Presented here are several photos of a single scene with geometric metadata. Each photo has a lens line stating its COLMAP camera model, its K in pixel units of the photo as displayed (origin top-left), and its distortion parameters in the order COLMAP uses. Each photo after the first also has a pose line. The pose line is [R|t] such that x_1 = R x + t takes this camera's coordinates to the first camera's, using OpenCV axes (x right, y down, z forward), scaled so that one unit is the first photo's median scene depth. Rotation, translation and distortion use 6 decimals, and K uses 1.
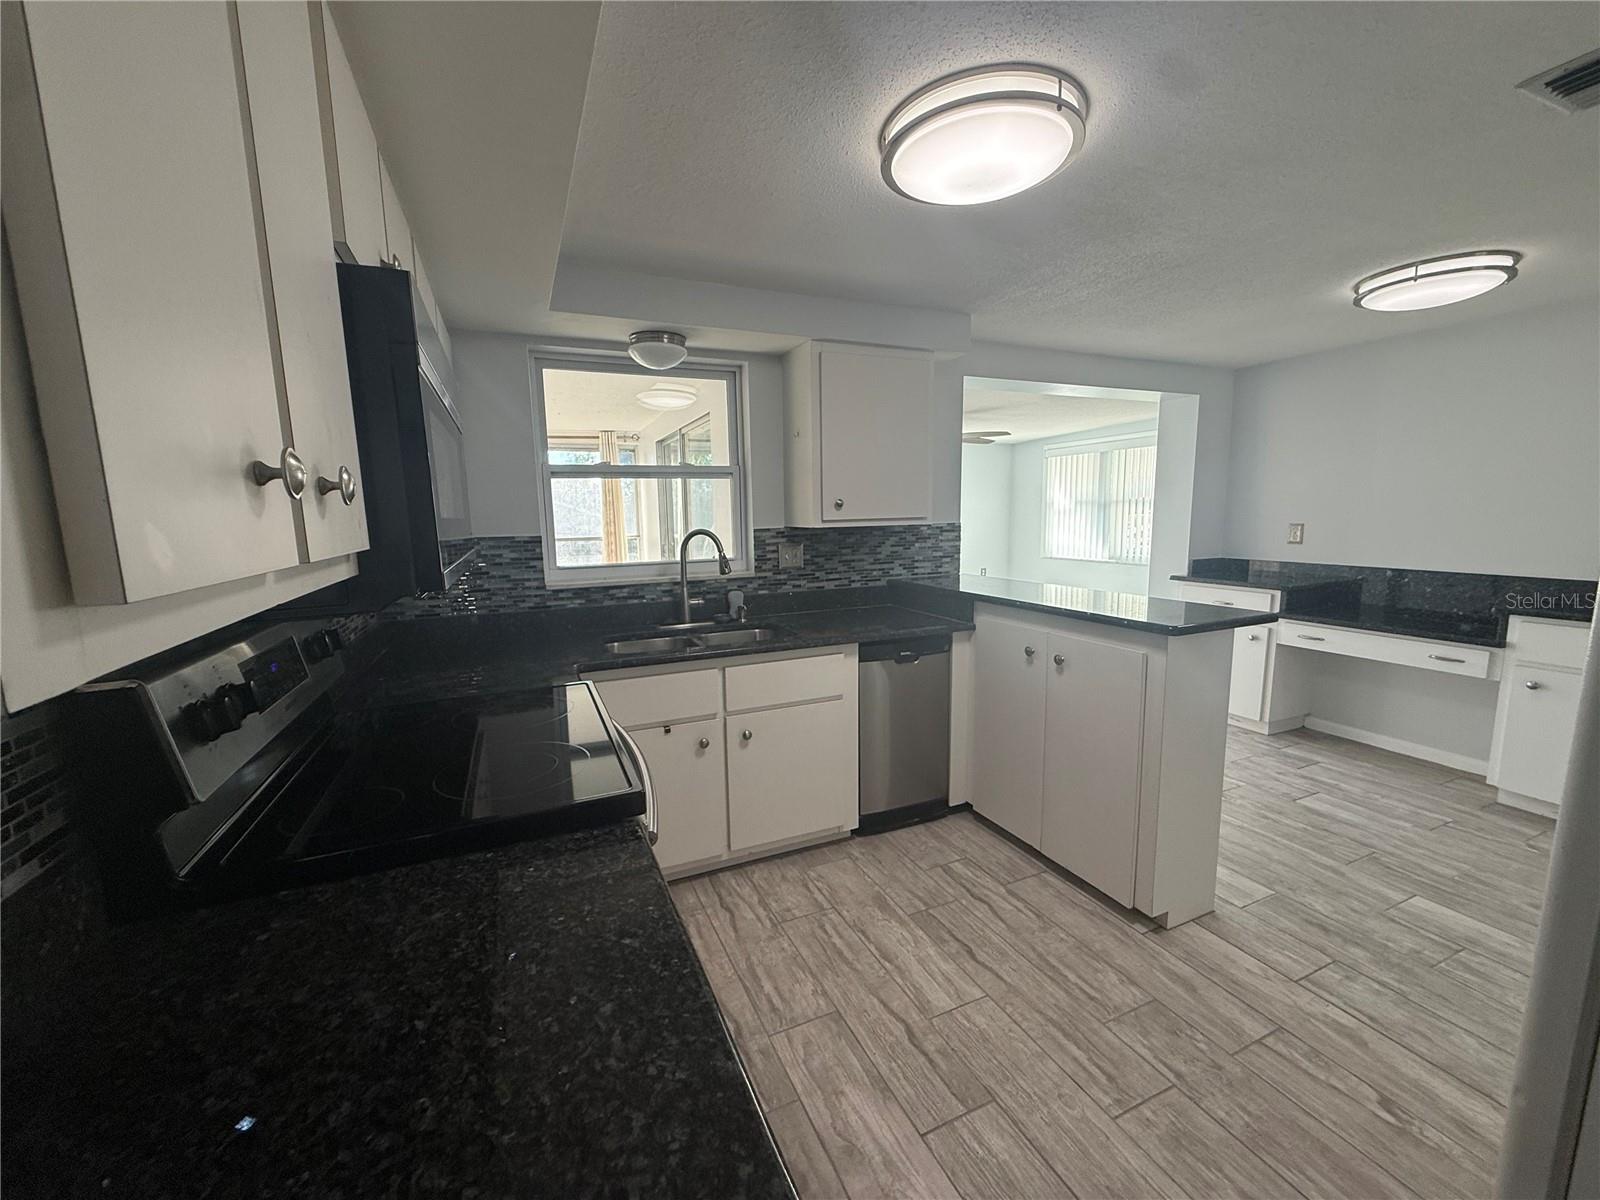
lens RADIAL K [[637.8, 0, 799.1], [0, 637.8, 602.0], [0, 0, 1]] dist [-0.000269, 0.000071]
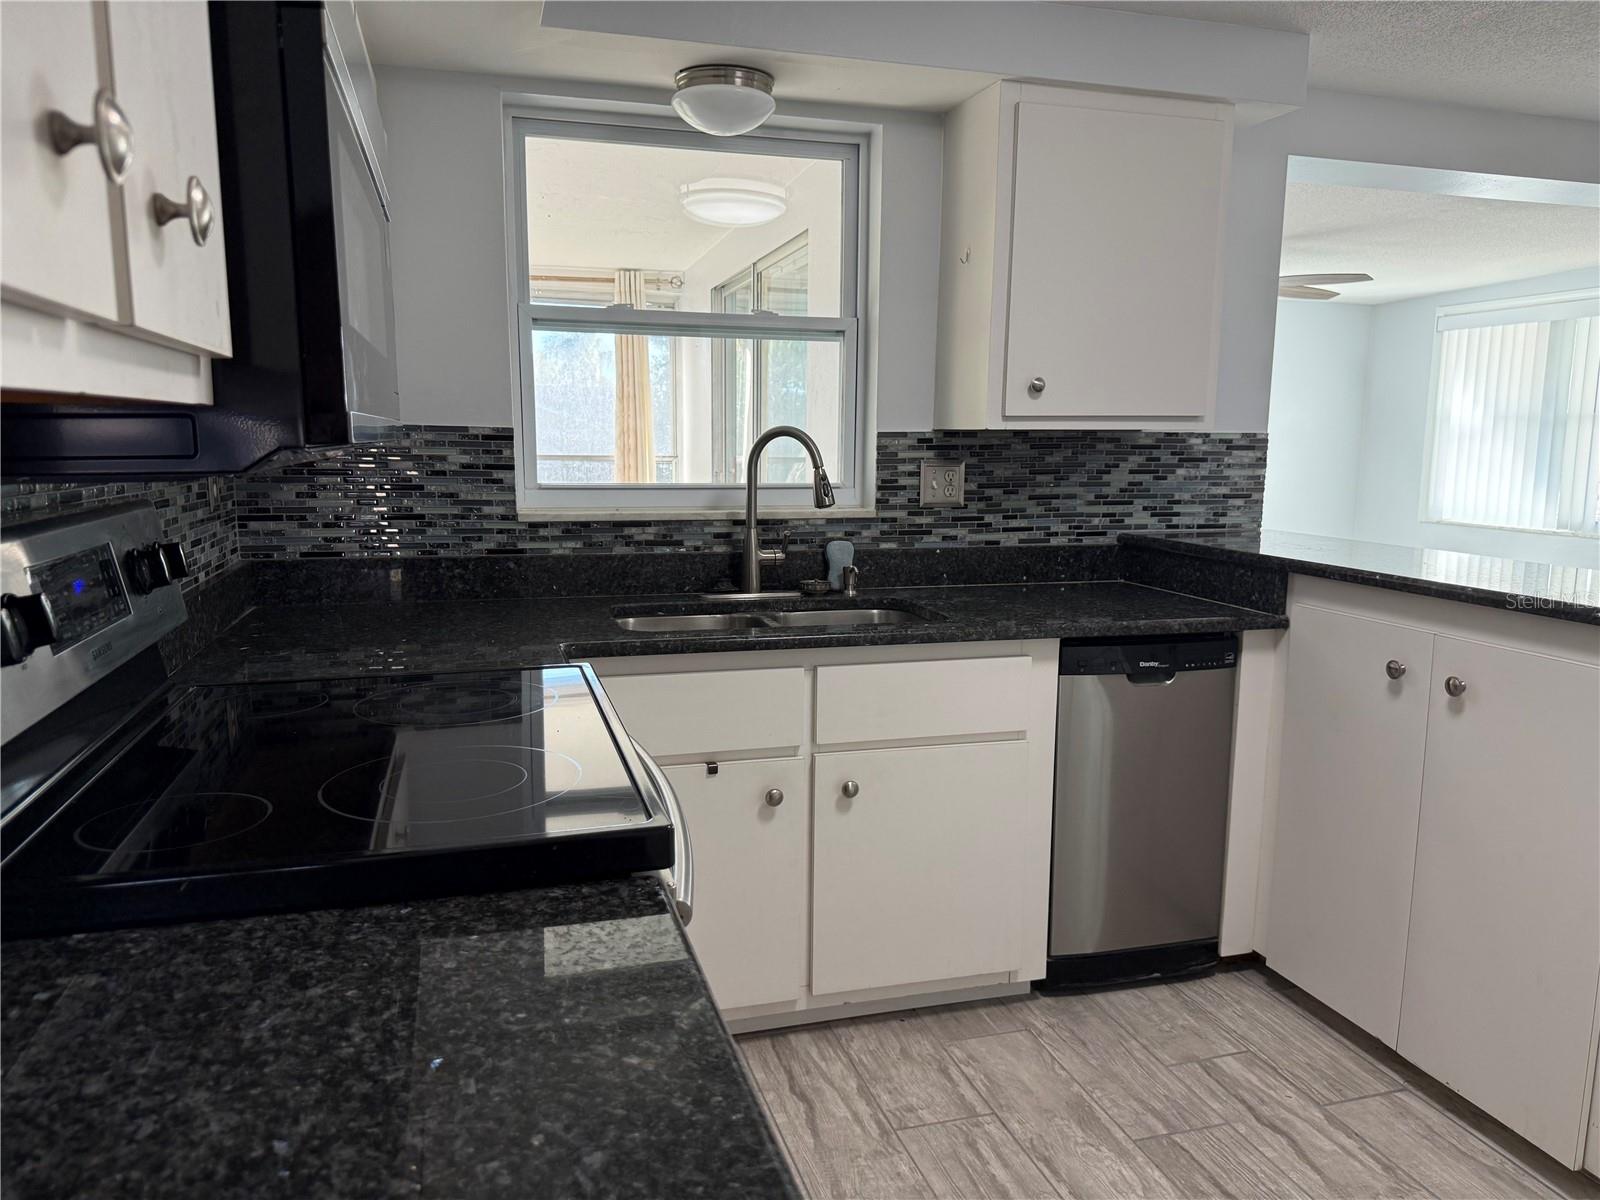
lens RADIAL K [[1133.0, 0, 802.2], [0, 1133.0, 609.9], [0, 0, 1]] dist [0.031136, -0.039008]
pose [[0.990785, 0.046933, -0.127056, -0.004466], [-0.045251, 0.998846, 0.016099, 0.033542], [0.127665, -0.010201, 0.991765, 0.009857]]
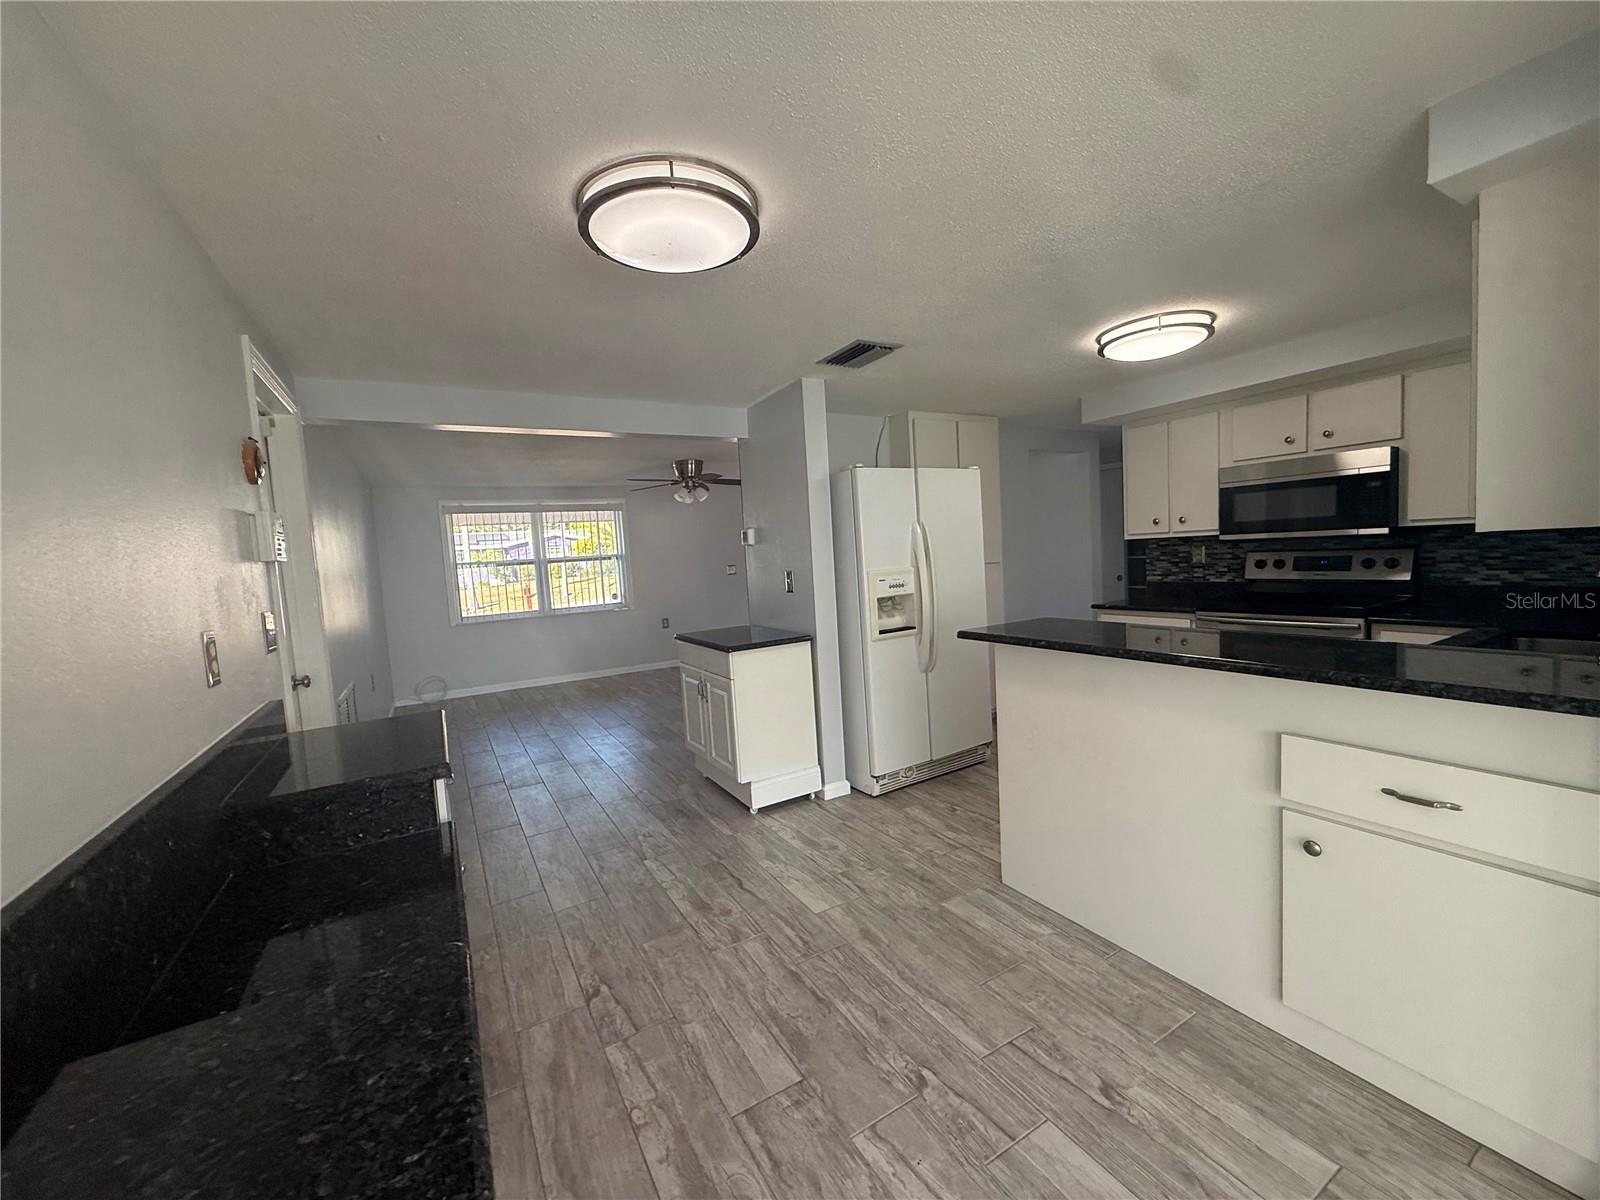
lens RADIAL K [[637.8, 0, 798.8], [0, 637.8, 598.0], [0, 0, 1]] dist [-0.000269, 0.000071]
pose [[-0.991137, 0.083975, -0.102939, 0.931945], [0.060506, 0.975187, 0.212955, -0.247185], [0.118268, 0.204839, -0.971624, 1.685714]]
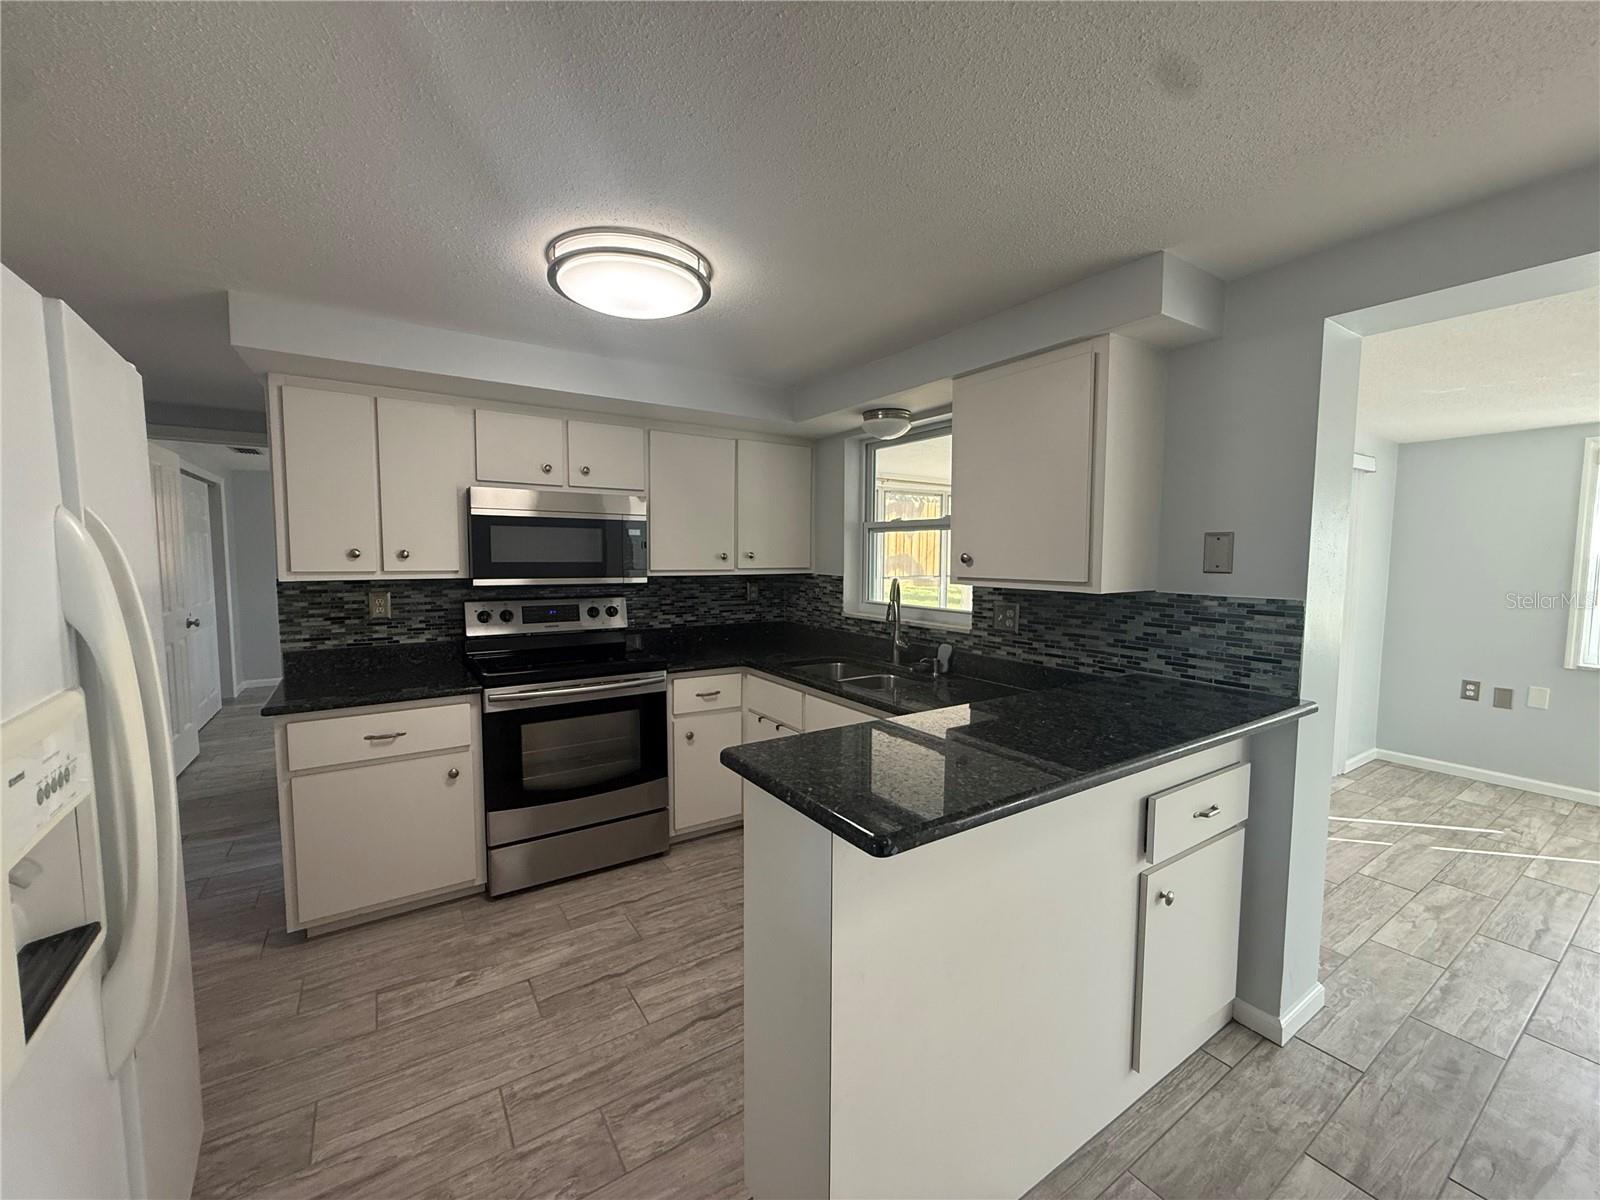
lens RADIAL K [[637.8, 0, 795.6], [0, 637.8, 600.5], [0, 0, 1]] dist [-0.000269, 0.000071]
pose [[0.161370, 0.093987, -0.982408, 0.936934], [-0.147614, 0.986555, 0.070137, -0.135138], [0.975792, 0.133699, 0.173074, 0.685659]]
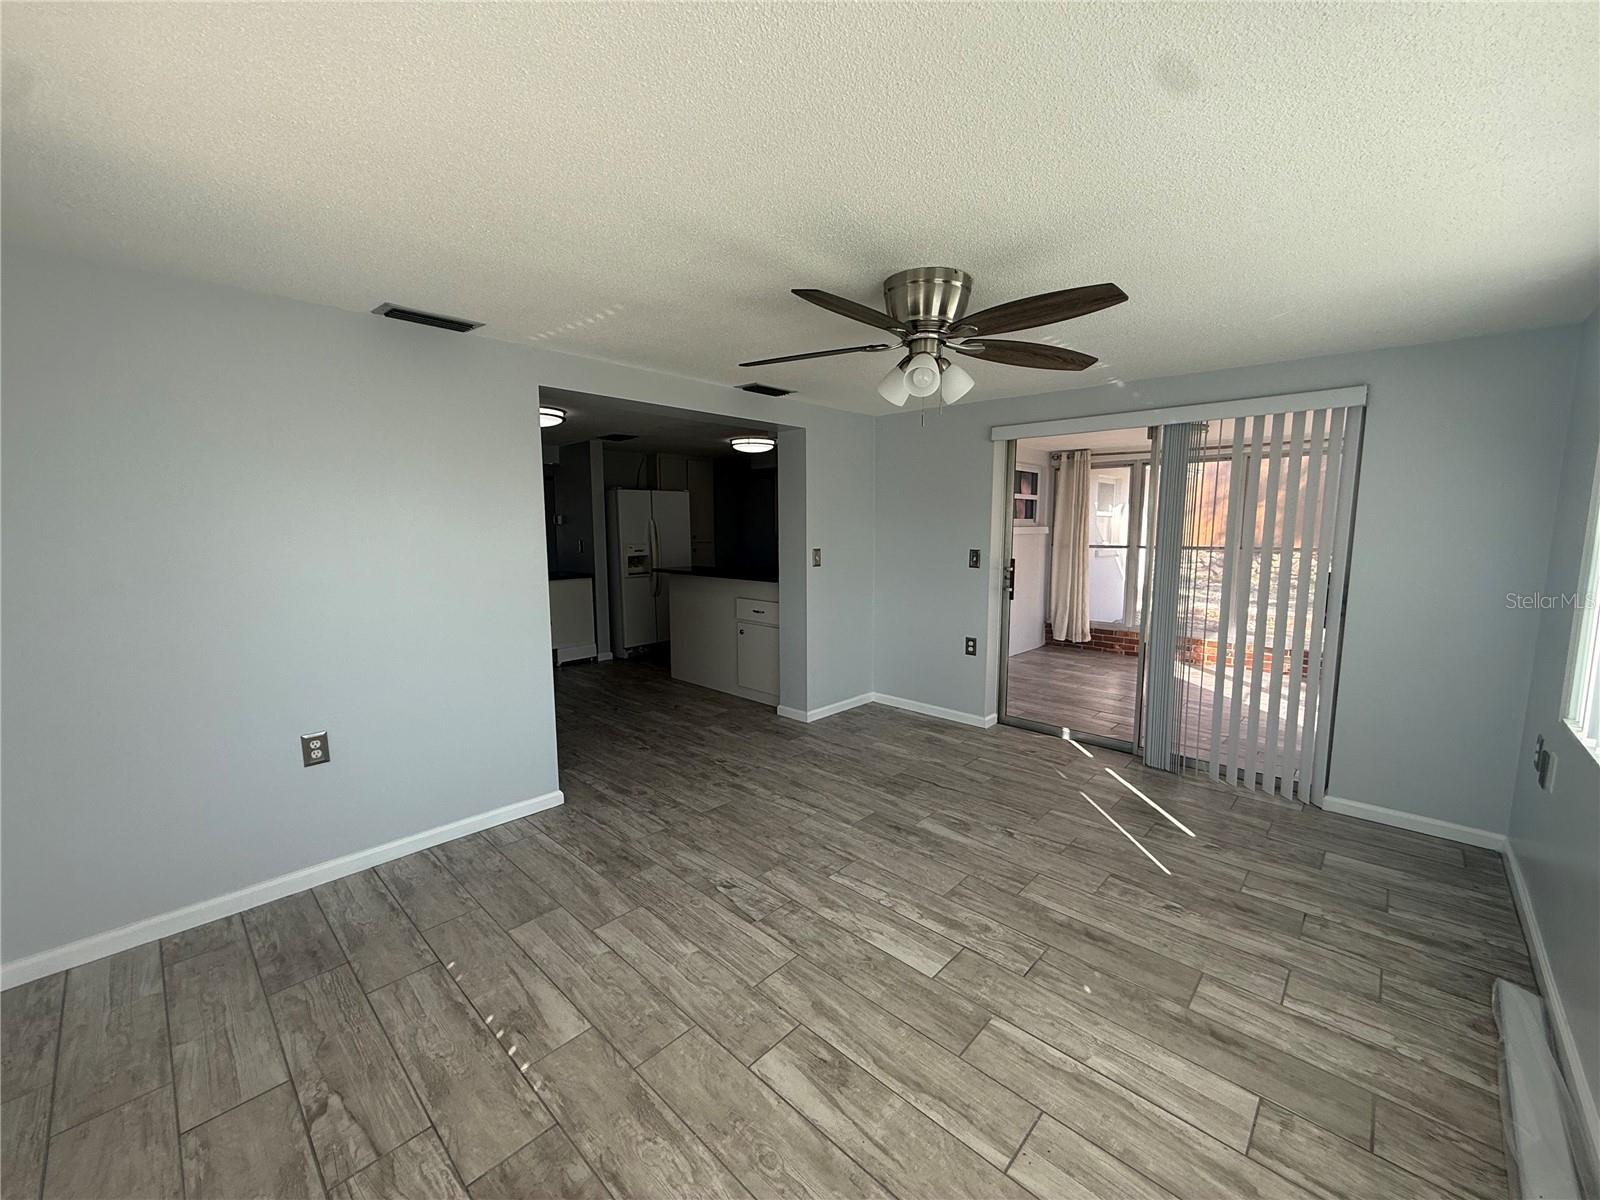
lens RADIAL K [[637.8, 0, 803.2], [0, 637.8, 609.4], [0, 0, 1]] dist [-0.000269, 0.000071]
pose [[-0.921450, 0.068556, -0.382400, 0.983289], [-0.038018, 0.963670, 0.264376, -0.458335], [0.386632, 0.258148, -0.885367, 3.025683]]
